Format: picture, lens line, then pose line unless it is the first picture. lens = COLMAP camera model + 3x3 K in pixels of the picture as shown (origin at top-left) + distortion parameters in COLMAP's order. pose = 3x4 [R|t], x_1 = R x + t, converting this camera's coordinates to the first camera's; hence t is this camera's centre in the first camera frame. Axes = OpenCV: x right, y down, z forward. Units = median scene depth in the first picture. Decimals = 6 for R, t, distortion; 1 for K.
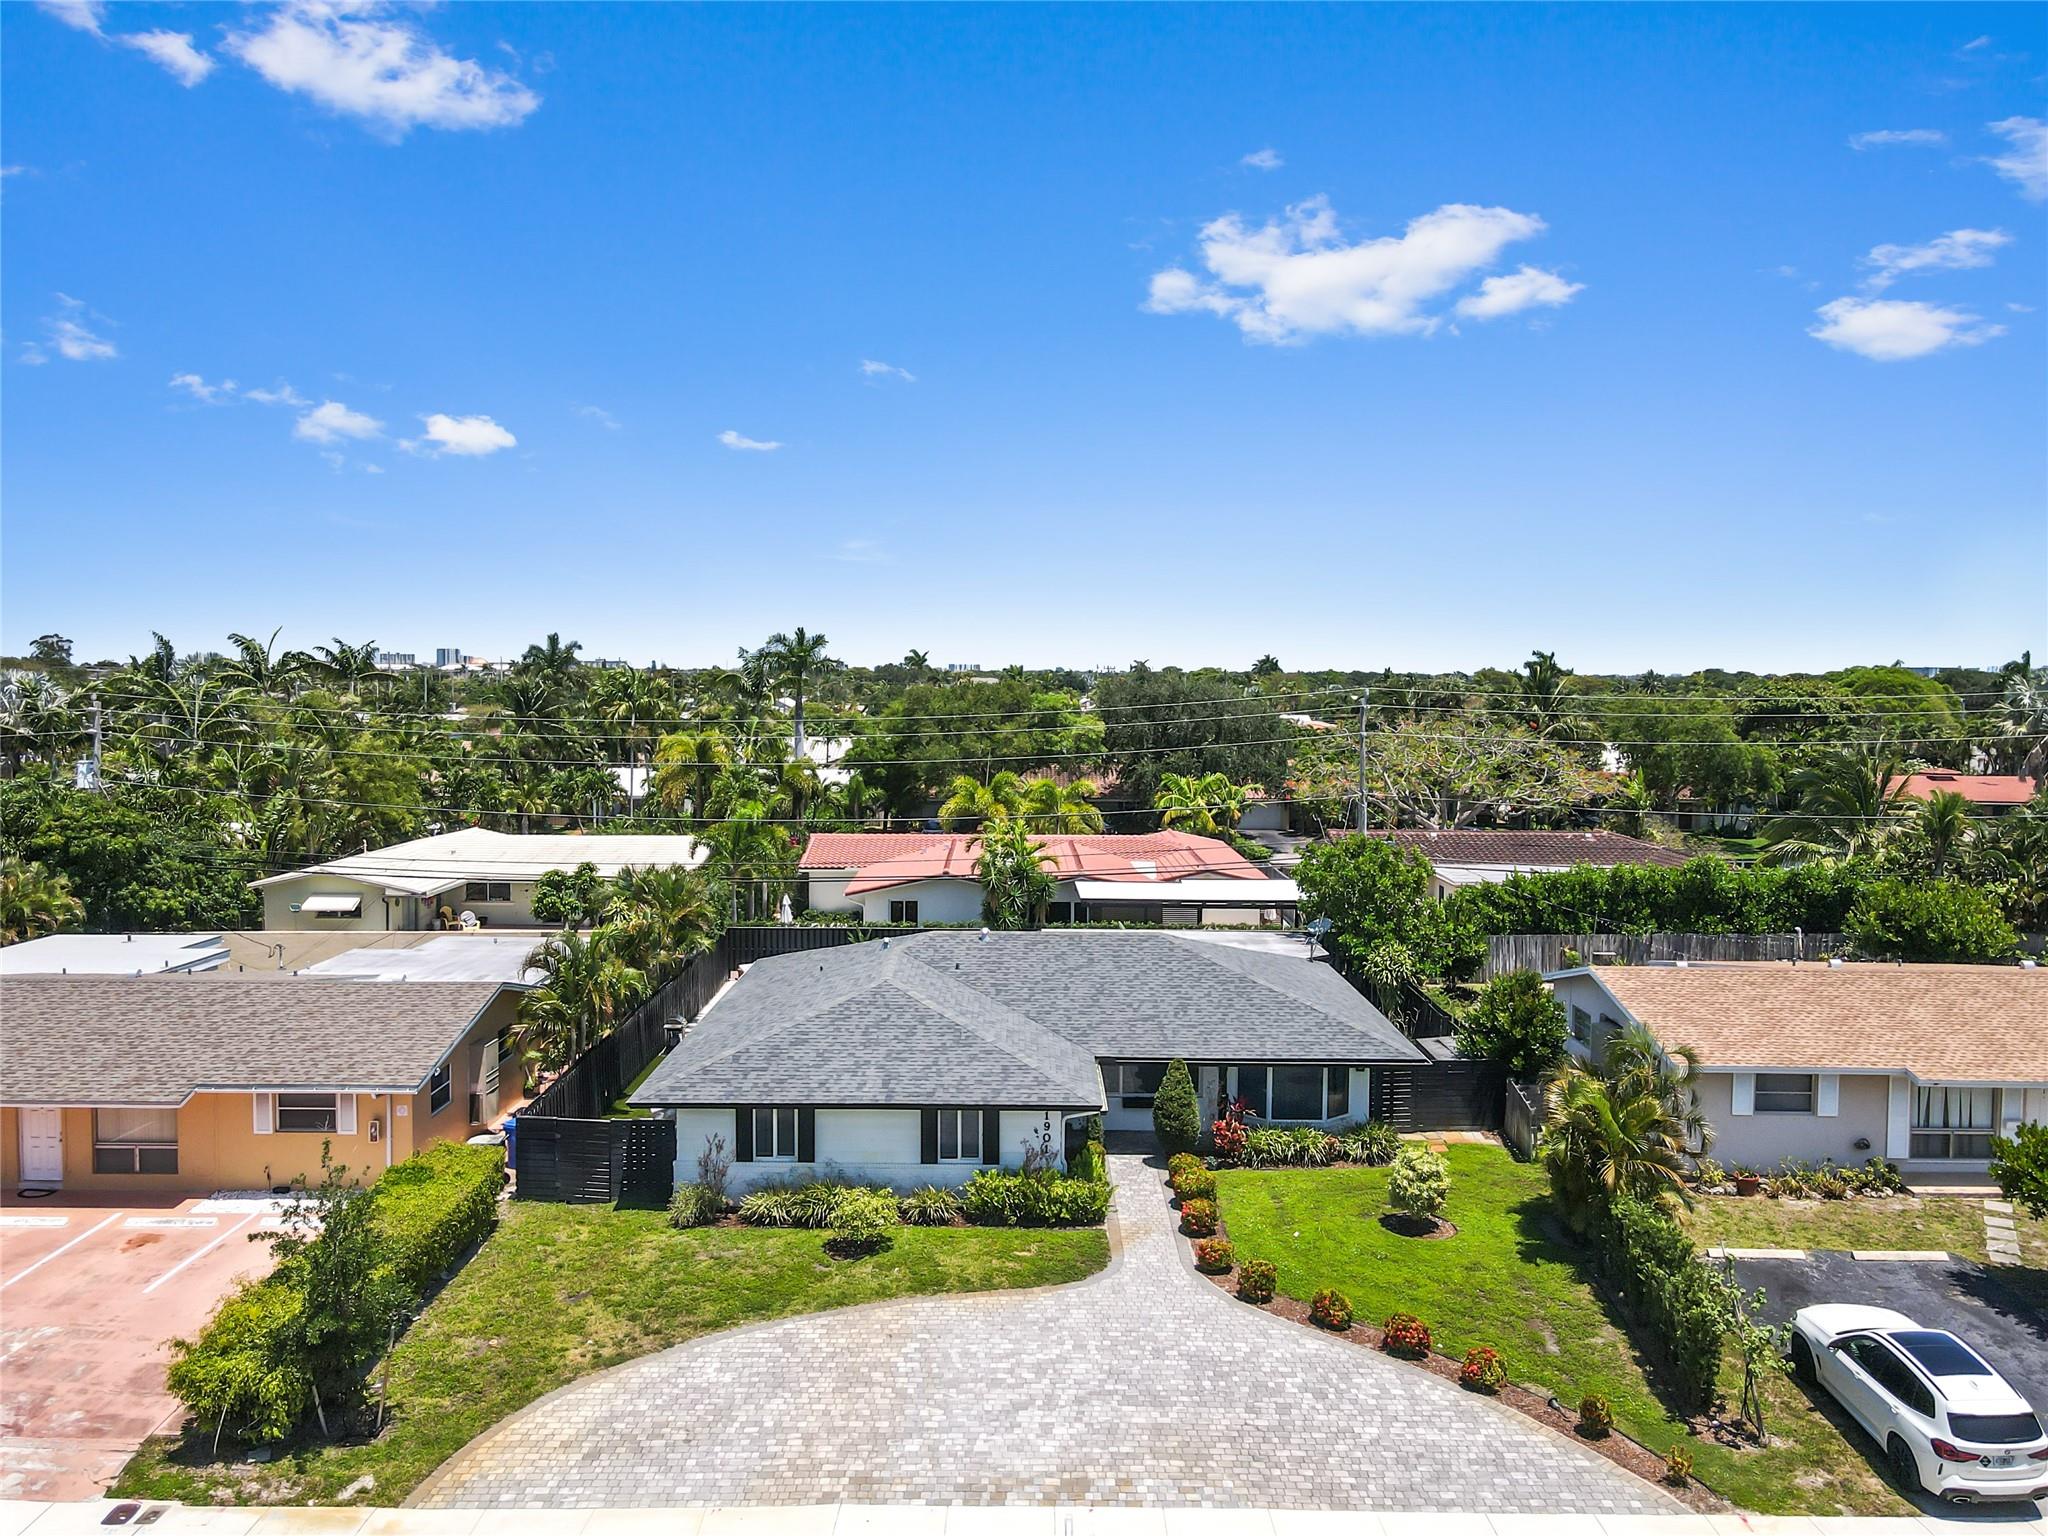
lens RADIAL K [[1566.7, 0, 1002.3], [0, 1566.7, 783.8], [0, 0, 1]] dist [-0.015027, 0.052311]
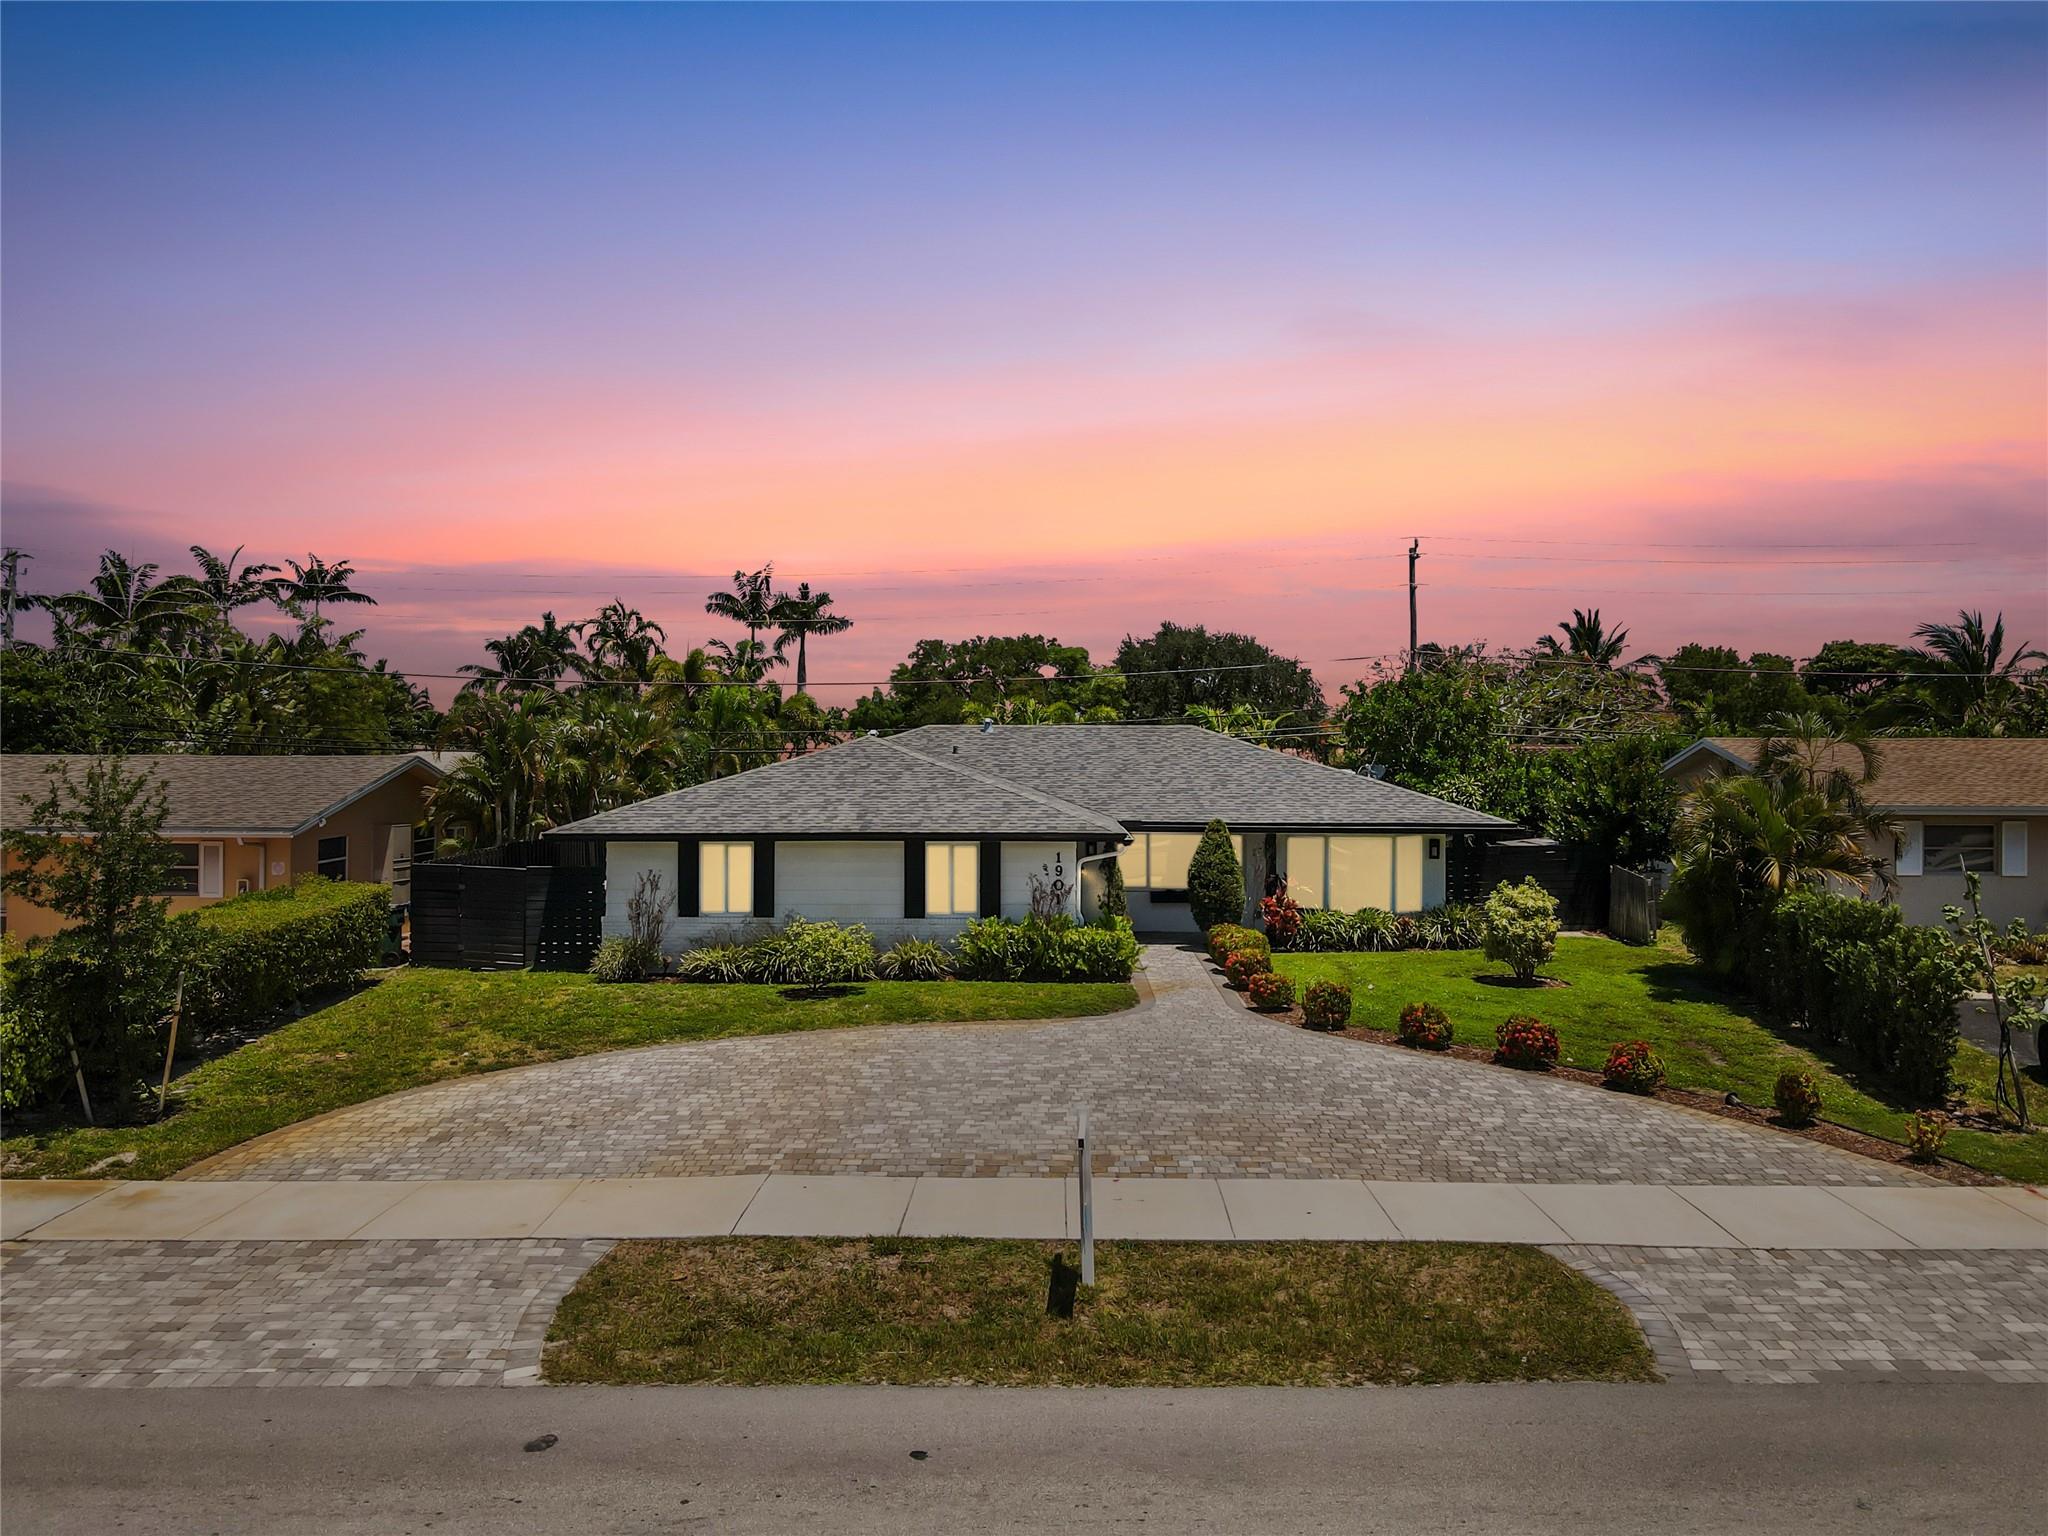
lens RADIAL K [[1566.7, 0, 1004.5], [0, 1566.7, 764.7], [0, 0, 1]] dist [-0.015027, 0.052311]
pose [[0.999923, -0.004138, -0.011690, 0.011158], [0.003336, 0.997695, -0.067783, 0.245469], [0.011943, 0.067739, 0.997632, 0.204755]]
